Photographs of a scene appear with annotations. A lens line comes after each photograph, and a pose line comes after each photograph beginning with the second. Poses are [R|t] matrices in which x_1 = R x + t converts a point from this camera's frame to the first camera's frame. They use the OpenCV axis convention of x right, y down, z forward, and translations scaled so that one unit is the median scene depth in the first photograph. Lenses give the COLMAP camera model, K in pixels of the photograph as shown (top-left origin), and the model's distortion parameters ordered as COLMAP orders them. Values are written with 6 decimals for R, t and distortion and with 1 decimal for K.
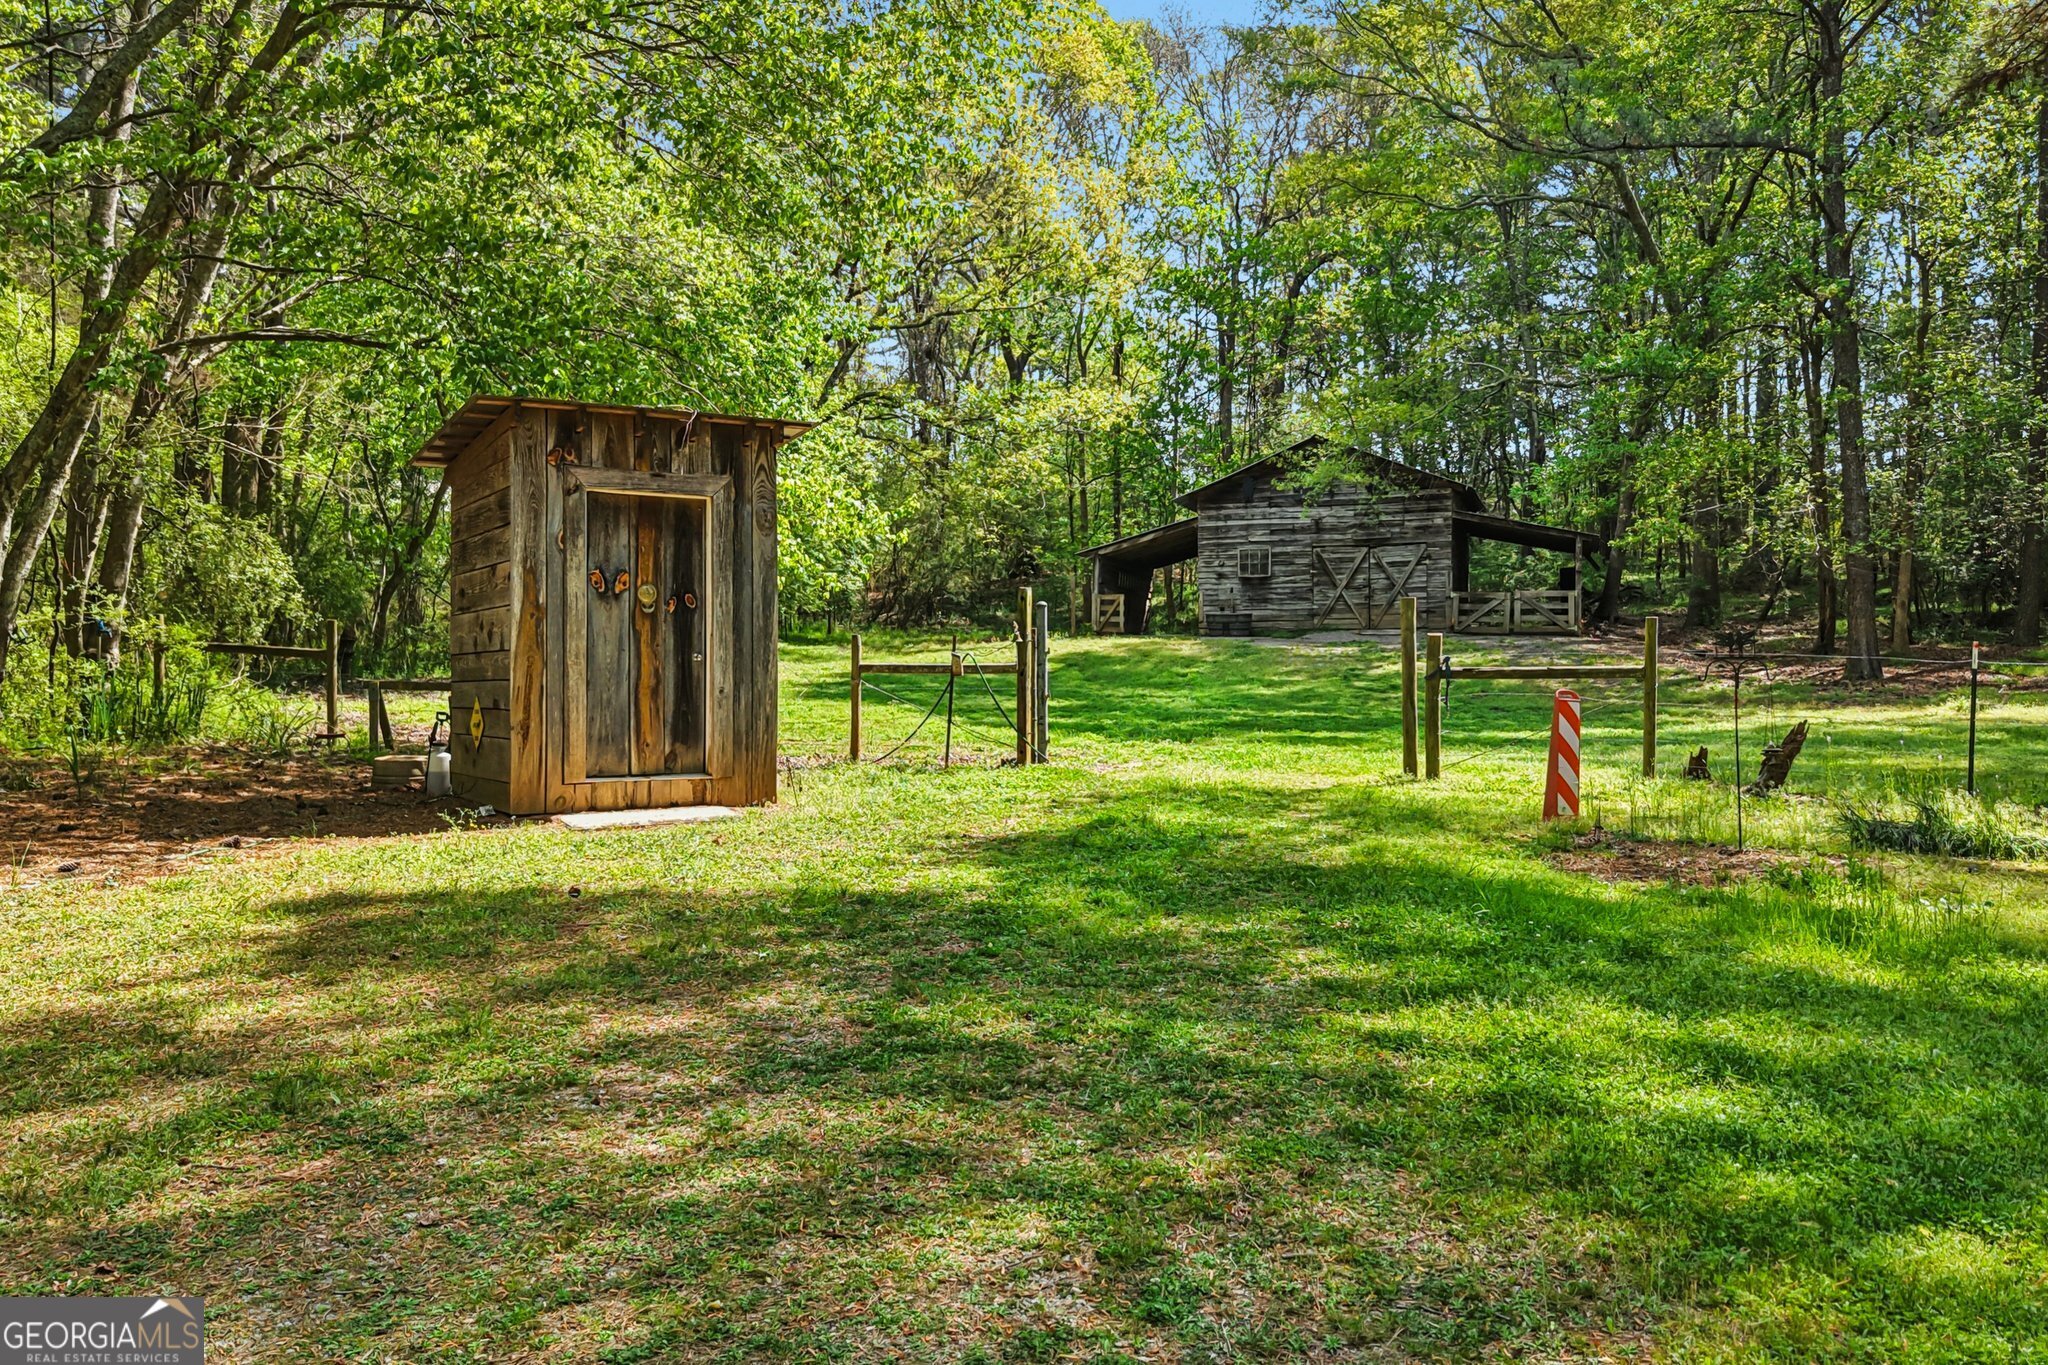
lens RADIAL K [[1606.0, 0, 1020.7], [0, 1606.0, 674.8], [0, 0, 1]] dist [0.148378, -0.348164]
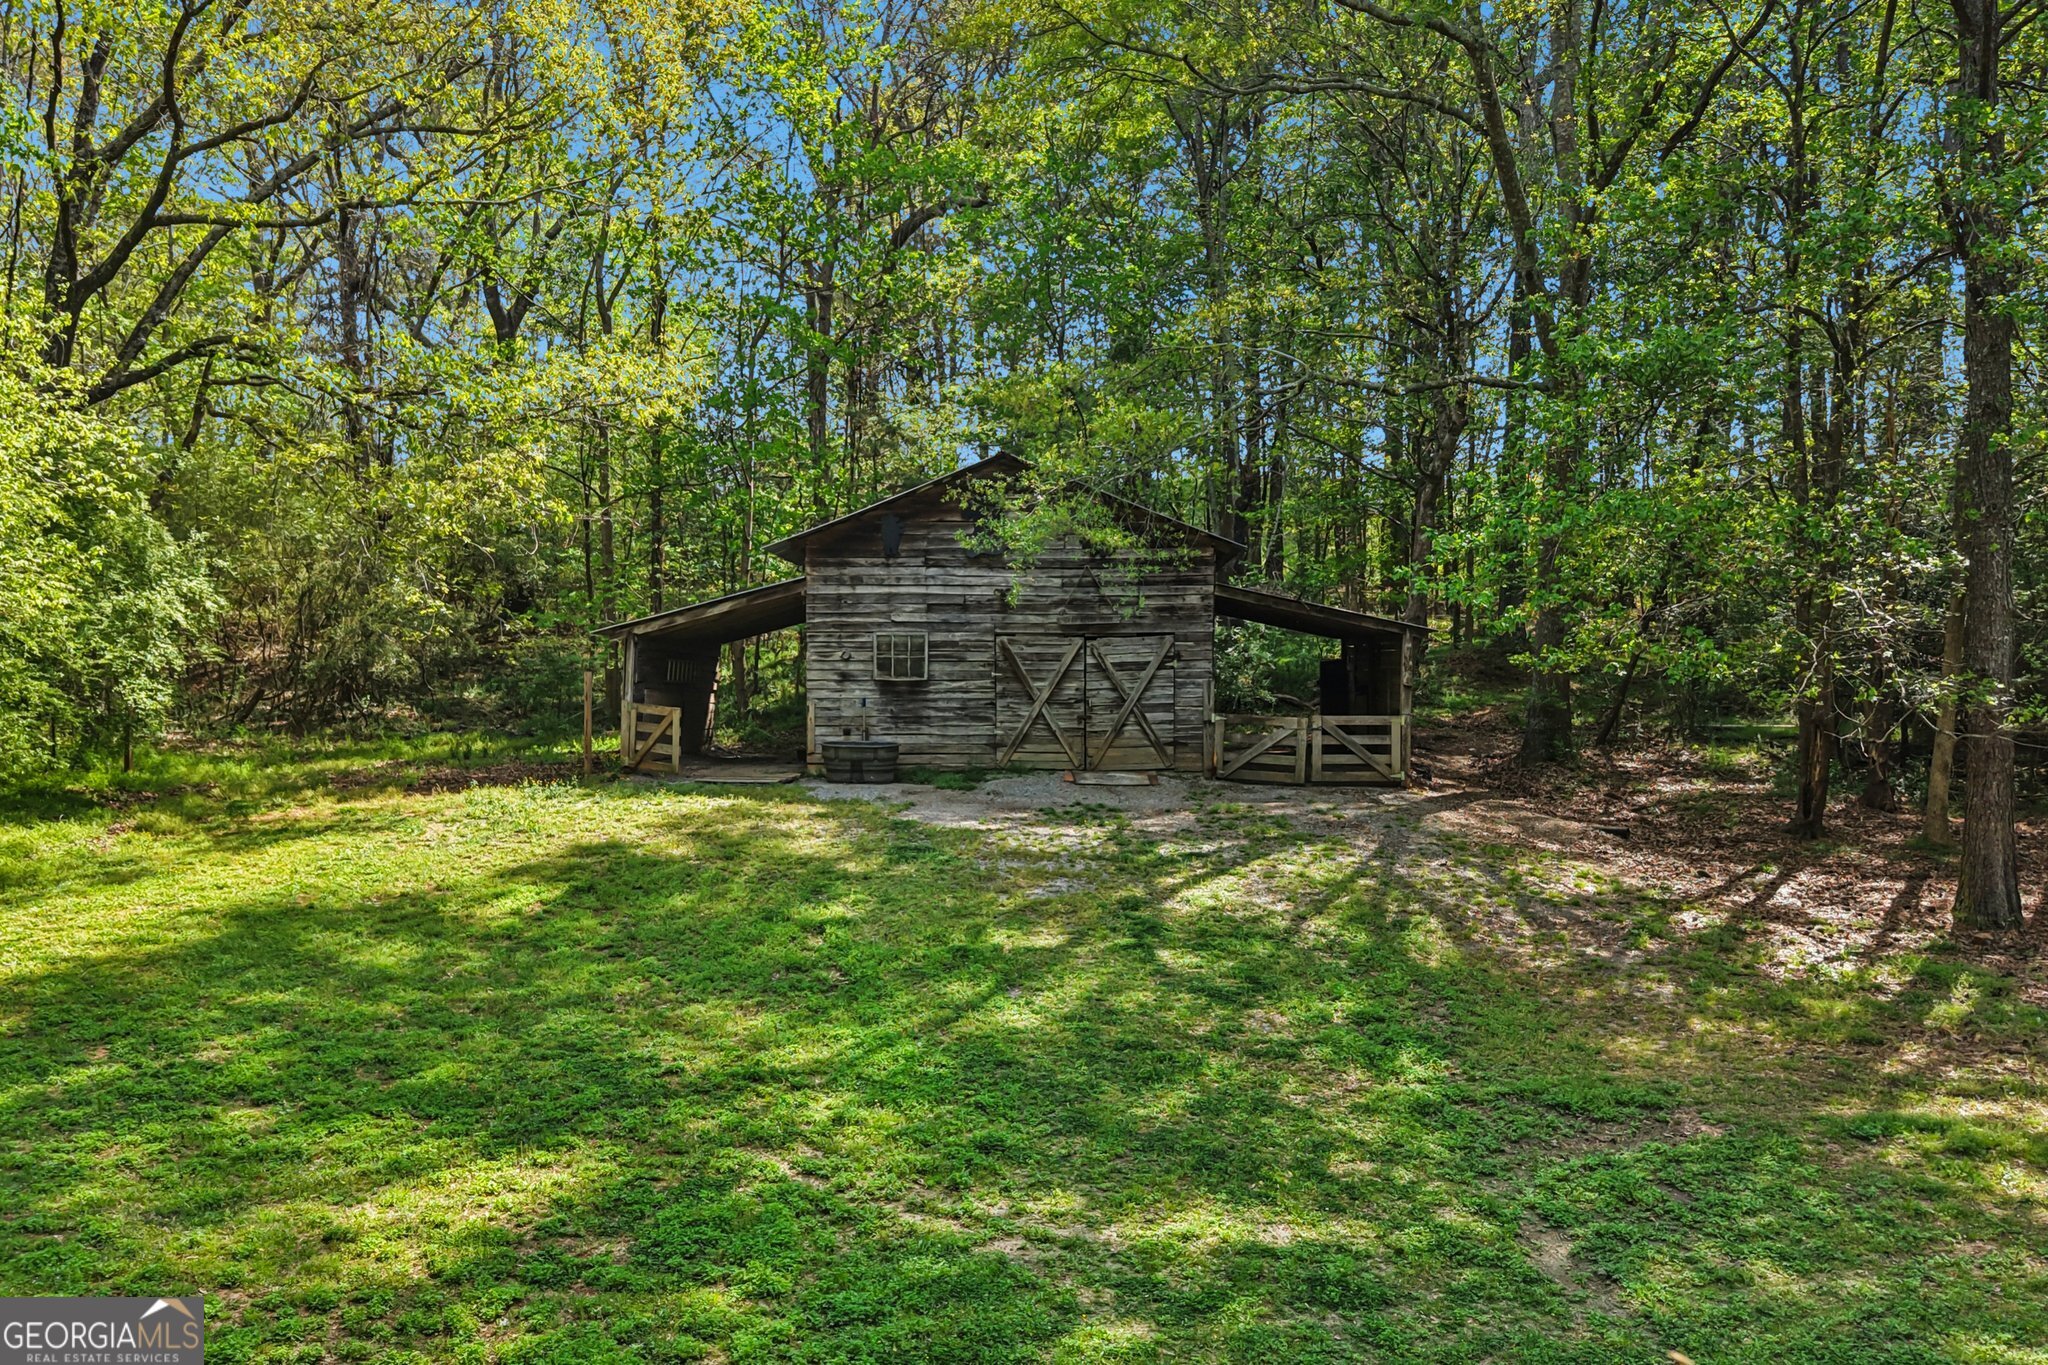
lens RADIAL K [[1542.9, 0, 993.5], [0, 1542.9, 650.3], [0, 0, 1]] dist [0.205562, -0.584272]
pose [[0.959557, 0.009318, 0.281360, 0.014782], [-0.006861, 0.999929, -0.009718, -0.067322], [-0.281430, 0.007394, 0.959553, 0.435767]]
